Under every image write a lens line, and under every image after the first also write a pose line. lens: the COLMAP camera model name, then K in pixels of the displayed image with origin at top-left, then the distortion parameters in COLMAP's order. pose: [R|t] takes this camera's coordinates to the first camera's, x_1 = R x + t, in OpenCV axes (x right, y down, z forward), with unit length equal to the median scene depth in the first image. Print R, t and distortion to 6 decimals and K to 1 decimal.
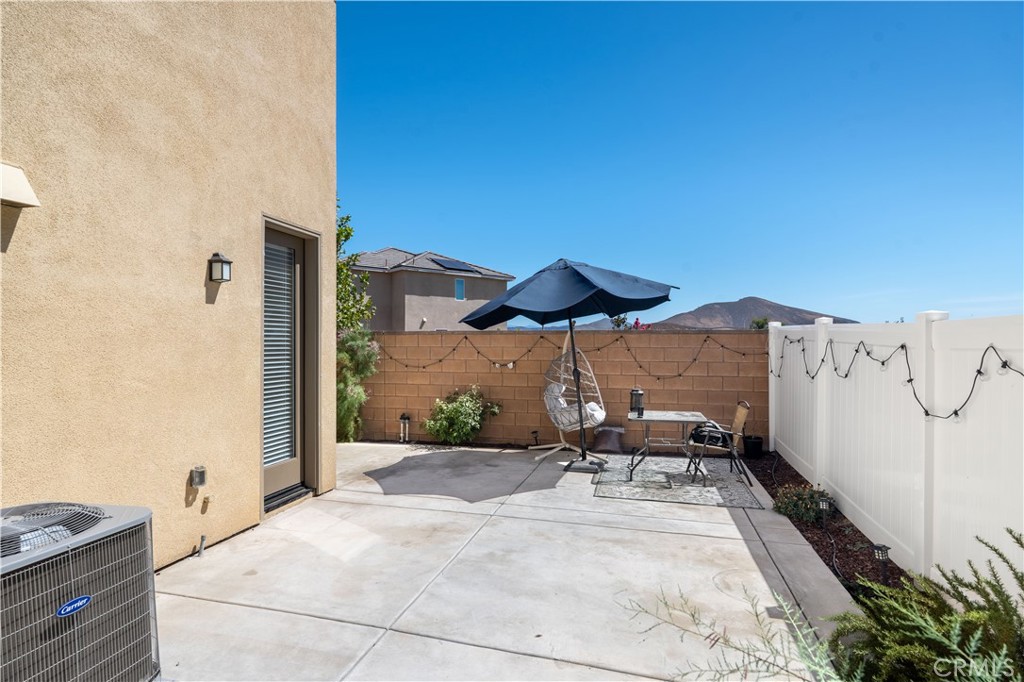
lens RADIAL K [[536.4, 0, 509.1], [0, 536.4, 338.8], [0, 0, 1]] dist [-0.003445, -0.000080]
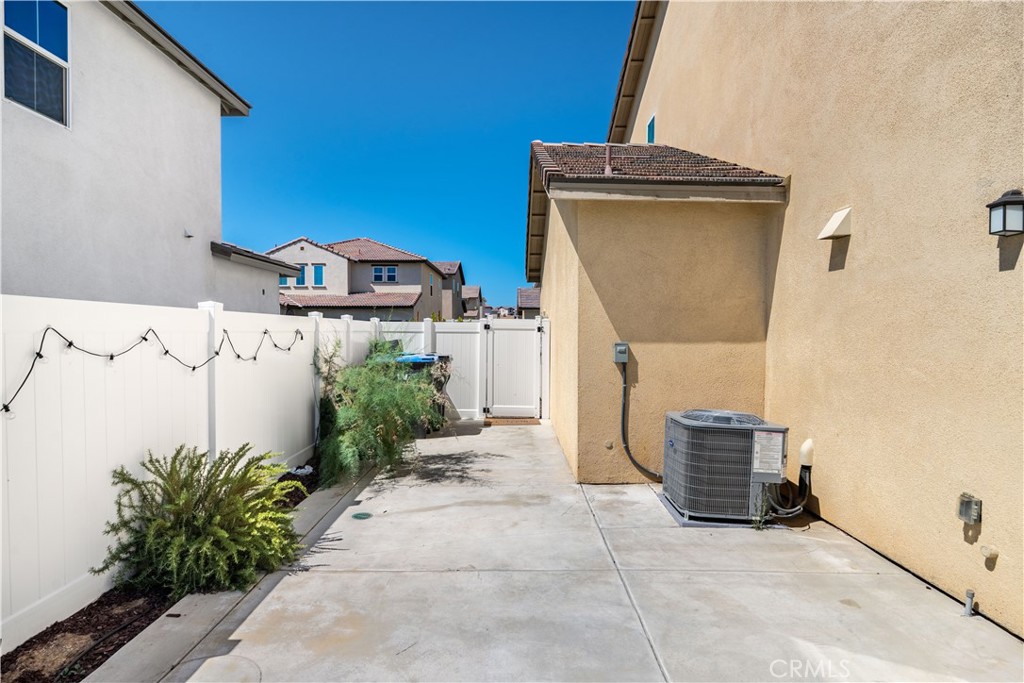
lens RADIAL K [[536.4, 0, 512.3], [0, 536.4, 343.8], [0, 0, 1]] dist [-0.003445, -0.000080]
pose [[-0.968670, 0.000278, -0.248350, 0.253782], [-0.002213, 0.999950, 0.009752, 0.026212], [0.248341, 0.009996, -0.968621, 1.792082]]
